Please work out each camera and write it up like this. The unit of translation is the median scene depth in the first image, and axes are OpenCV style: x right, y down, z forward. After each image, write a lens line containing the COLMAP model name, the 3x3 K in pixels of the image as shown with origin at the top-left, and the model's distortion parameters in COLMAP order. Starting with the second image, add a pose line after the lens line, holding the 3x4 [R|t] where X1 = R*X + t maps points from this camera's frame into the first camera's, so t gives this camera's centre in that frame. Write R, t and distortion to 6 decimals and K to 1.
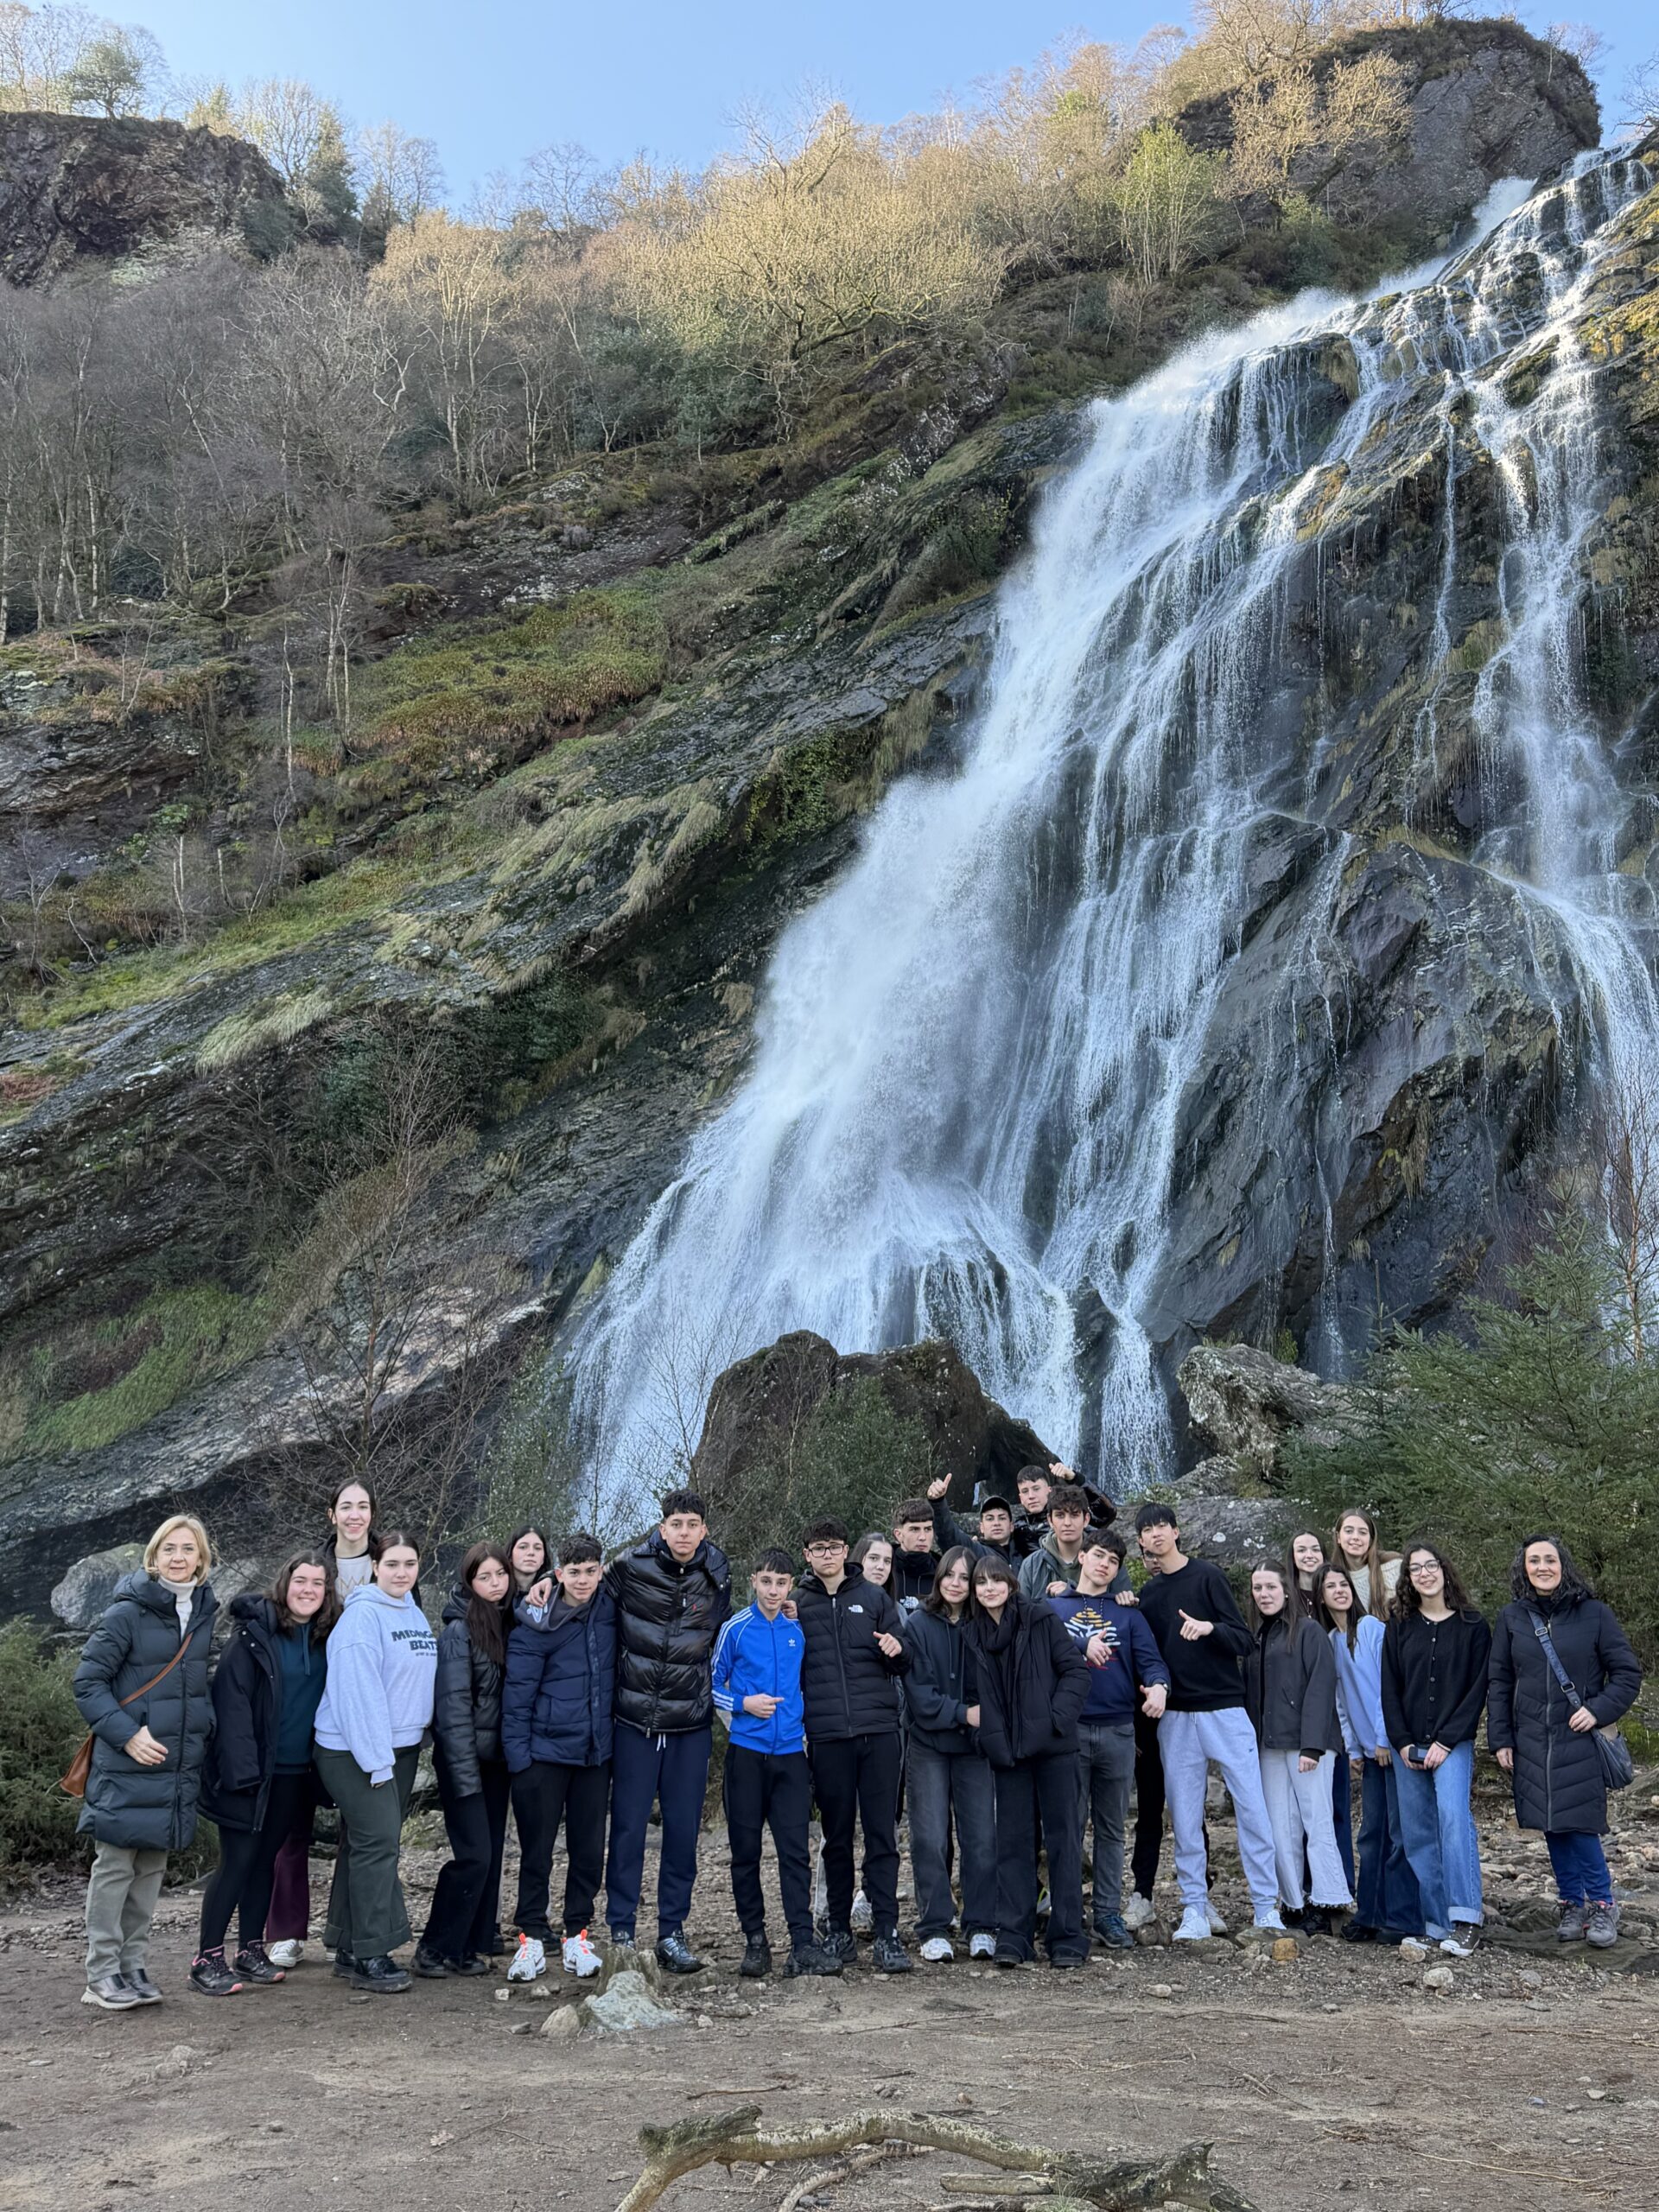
lens RADIAL K [[1876.6, 0, 820.3], [0, 1876.6, 1093.2], [0, 0, 1]] dist [0.227781, -0.546711]
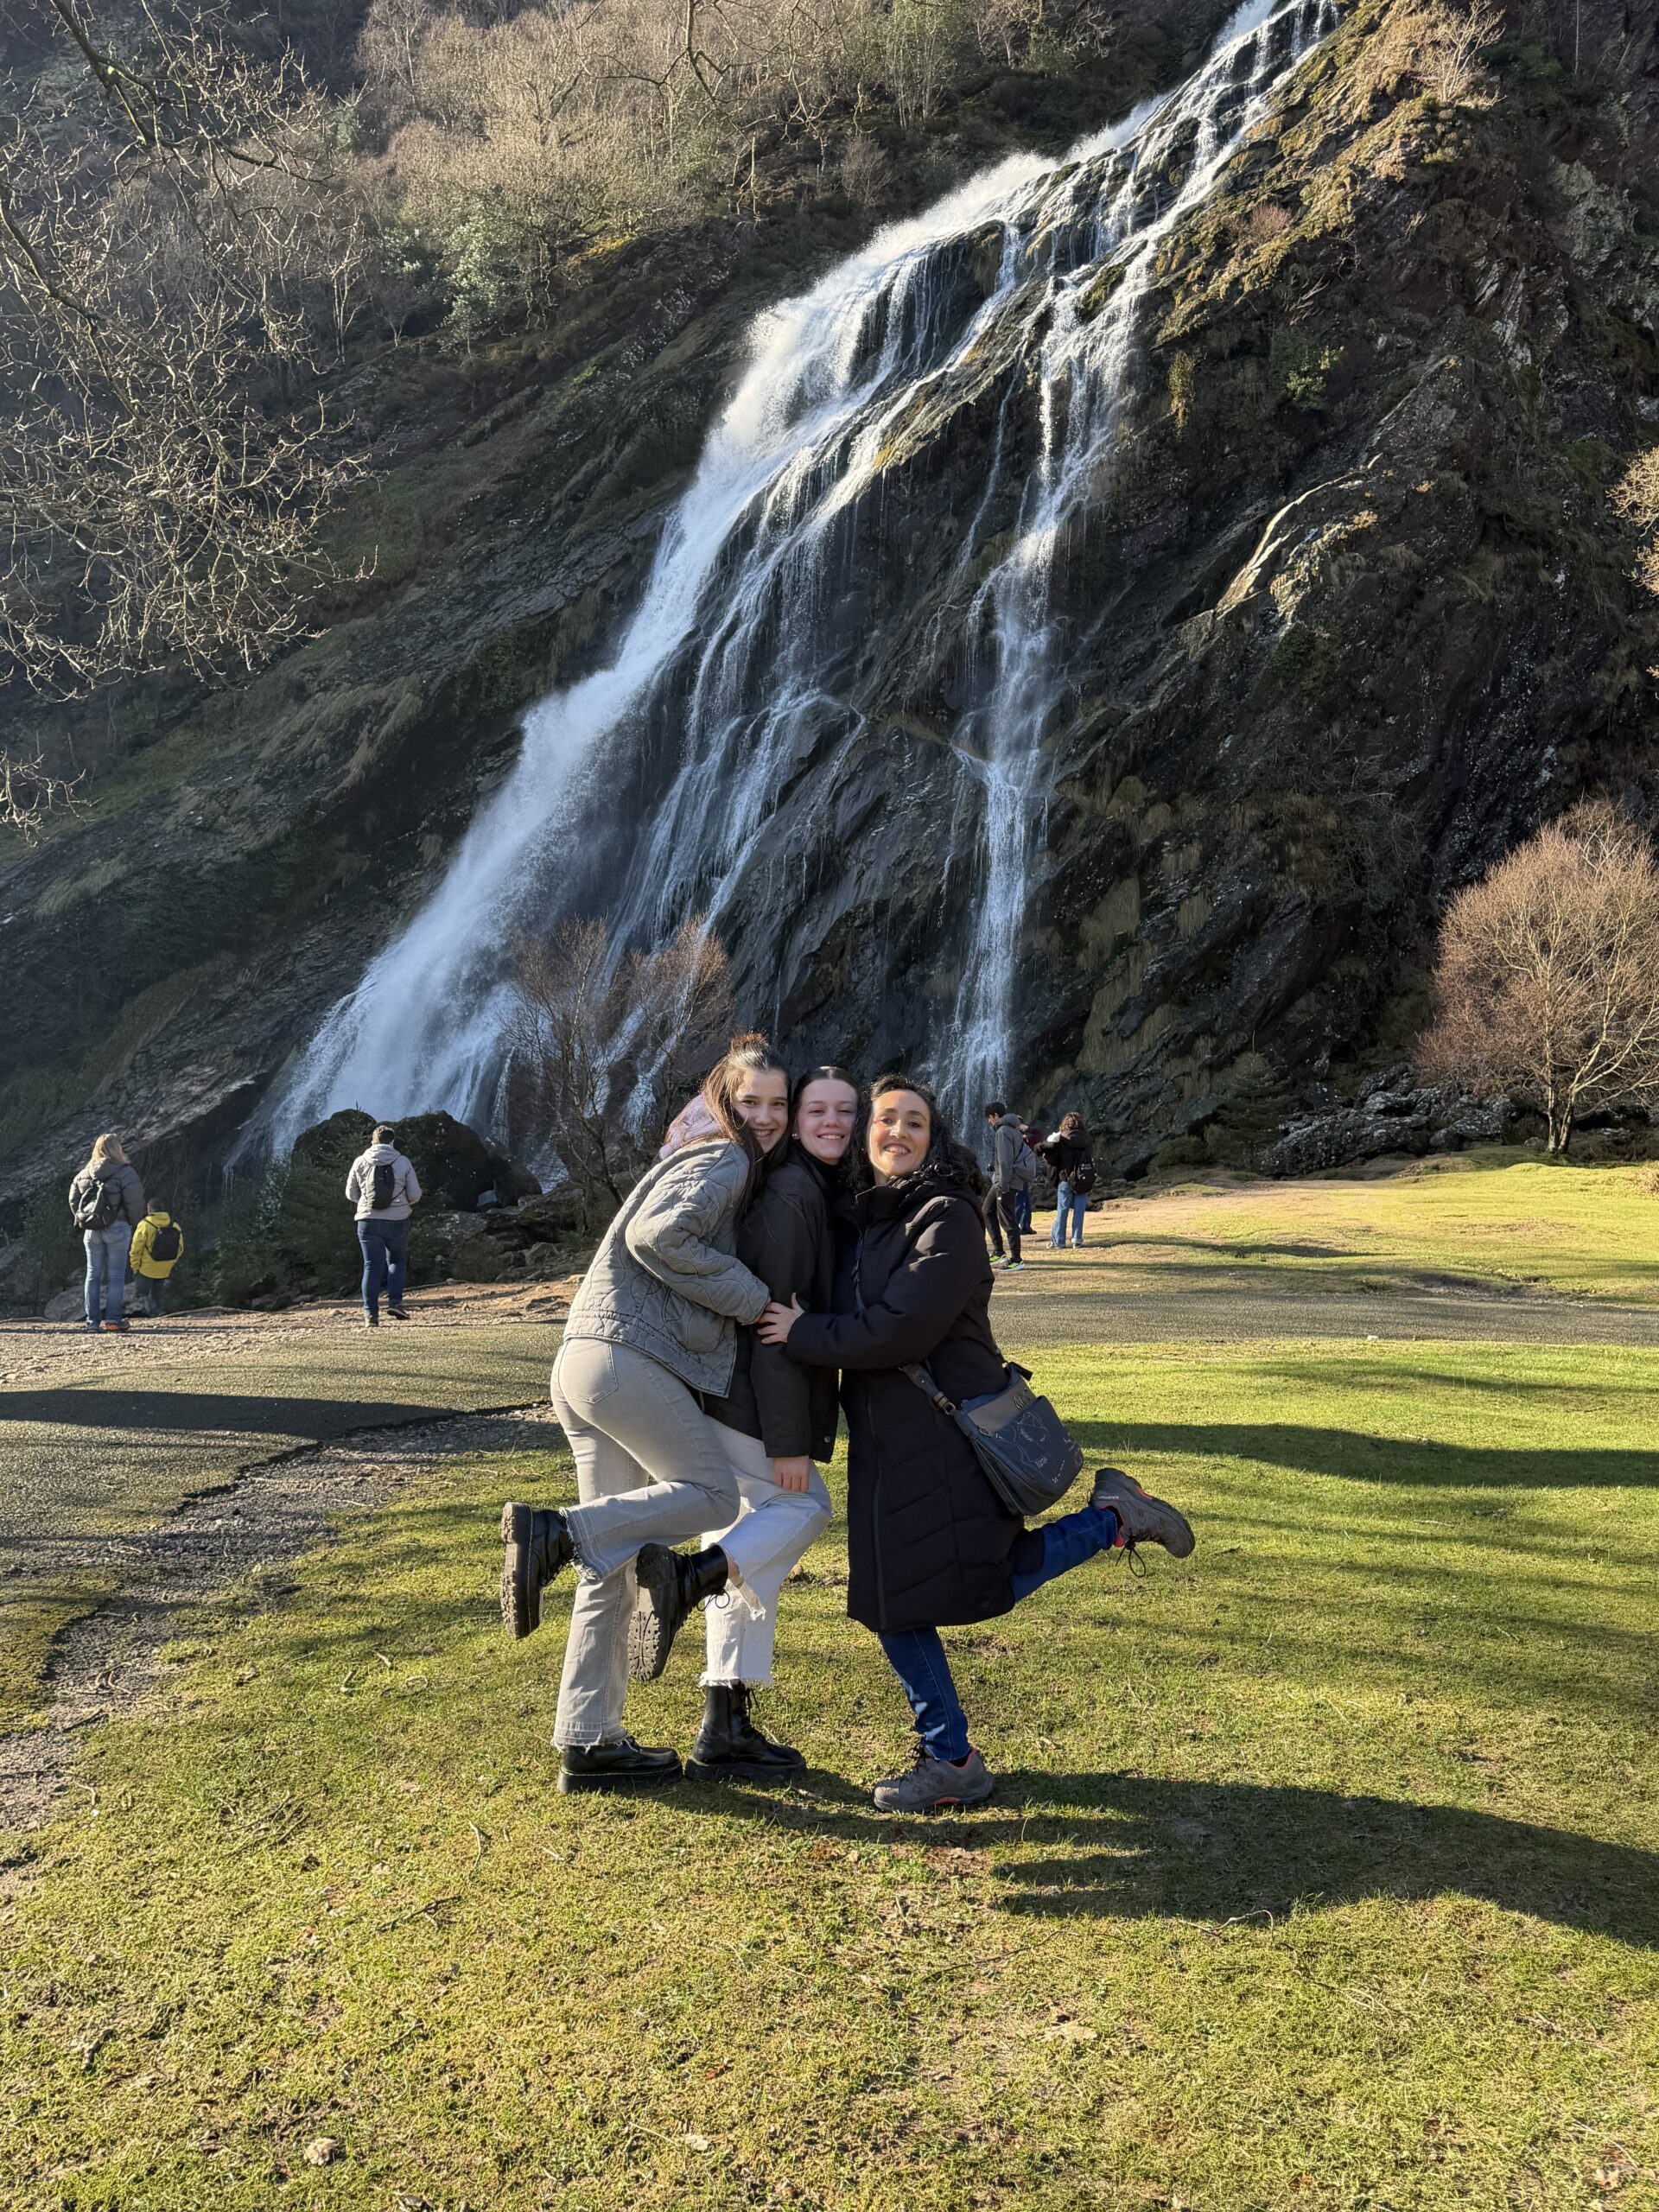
lens RADIAL K [[1876.6, 0, 820.3], [0, 1876.6, 1093.2], [0, 0, 1]] dist [0.227781, -0.546711]
pose [[0.998586, -0.013407, -0.051439, 0.317179], [0.022407, 0.983665, 0.178608, -0.116075], [0.048204, -0.179508, 0.982575, -0.409707]]
